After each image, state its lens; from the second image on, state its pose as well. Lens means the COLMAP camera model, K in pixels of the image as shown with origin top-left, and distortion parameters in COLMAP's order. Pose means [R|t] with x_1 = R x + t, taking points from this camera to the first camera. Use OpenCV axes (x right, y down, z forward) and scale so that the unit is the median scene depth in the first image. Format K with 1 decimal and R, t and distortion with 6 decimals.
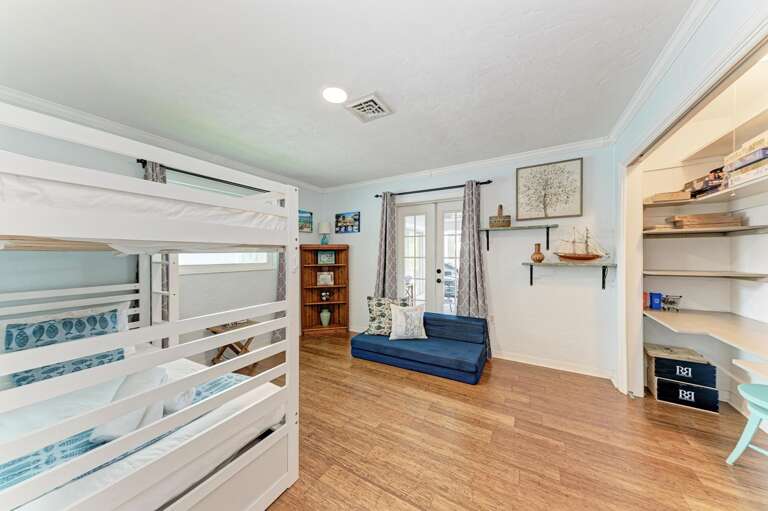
lens RADIAL K [[256.4, 0, 385.0], [0, 256.4, 256.3], [0, 0, 1]] dist [0.026073, -0.004290]
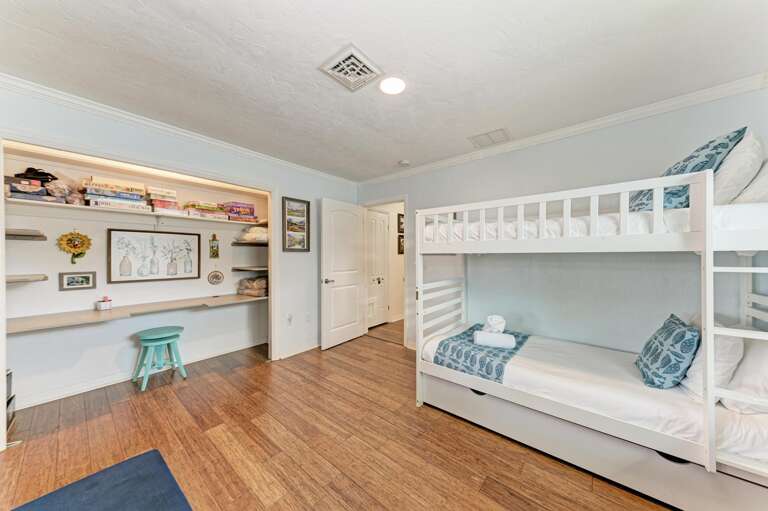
lens RADIAL K [[256.4, 0, 385.0], [0, 256.4, 256.3], [0, 0, 1]] dist [0.026073, -0.004290]
pose [[-0.986221, 0.009645, 0.165151, -0.317884], [0.010832, 0.999922, 0.006287, -0.008272], [-0.165077, 0.007989, -0.986248, 1.932748]]
